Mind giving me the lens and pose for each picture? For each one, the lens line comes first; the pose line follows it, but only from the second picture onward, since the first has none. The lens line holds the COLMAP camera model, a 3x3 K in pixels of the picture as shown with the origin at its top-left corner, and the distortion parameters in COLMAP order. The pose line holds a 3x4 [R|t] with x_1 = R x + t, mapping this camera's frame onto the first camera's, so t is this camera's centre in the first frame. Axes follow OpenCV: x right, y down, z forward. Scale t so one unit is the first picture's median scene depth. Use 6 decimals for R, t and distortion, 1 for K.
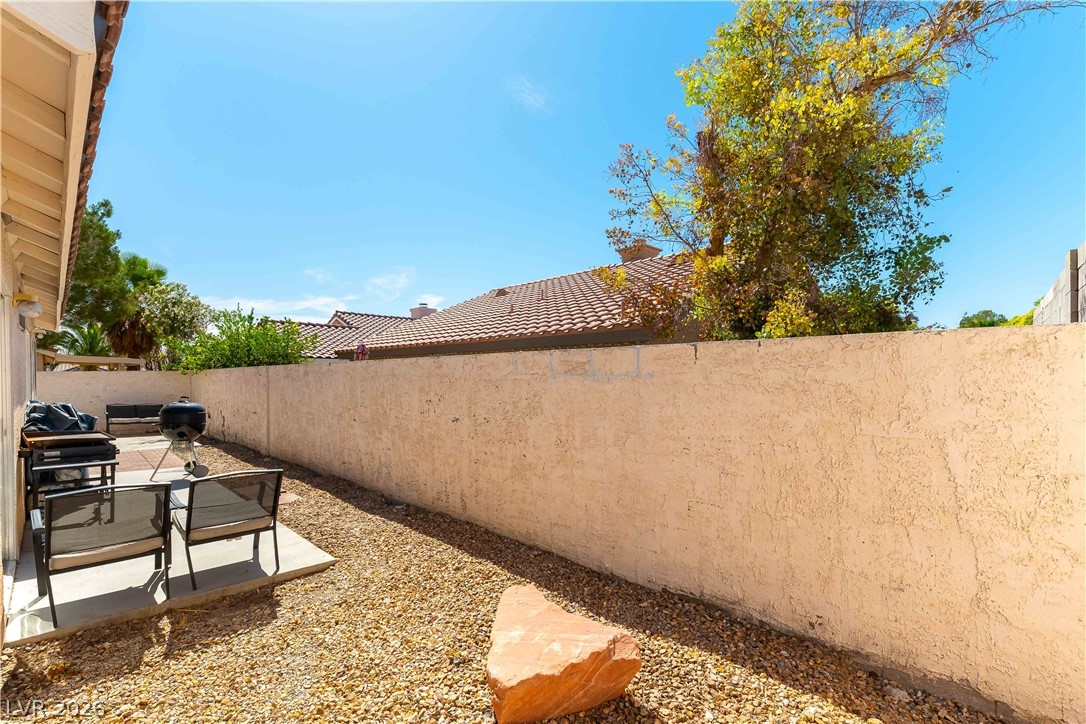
lens RADIAL K [[470.5, 0, 547.2], [0, 470.5, 368.8], [0, 0, 1]] dist [0.002428, -0.000455]
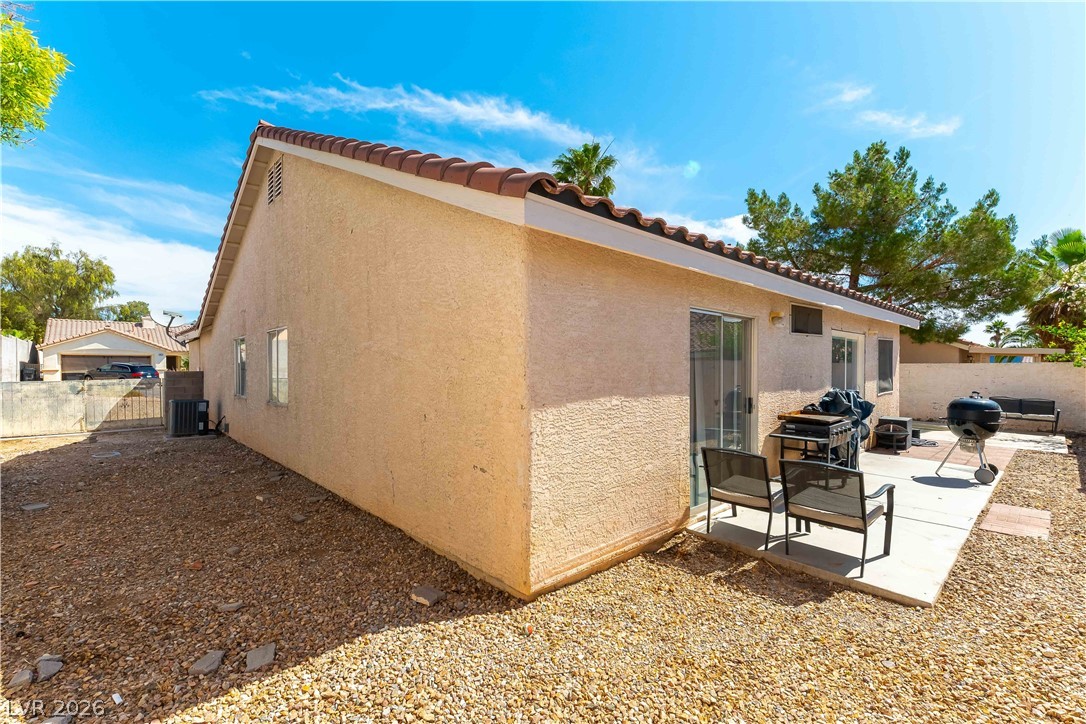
lens RADIAL K [[470.5, 0, 540.0], [0, 470.5, 364.6], [0, 0, 1]] dist [0.002428, -0.000455]
pose [[-0.050252, -0.001368, -0.998736, 0.413106], [0.011955, 0.999927, -0.001971, -0.005248], [0.998665, -0.012039, -0.050232, 0.418107]]
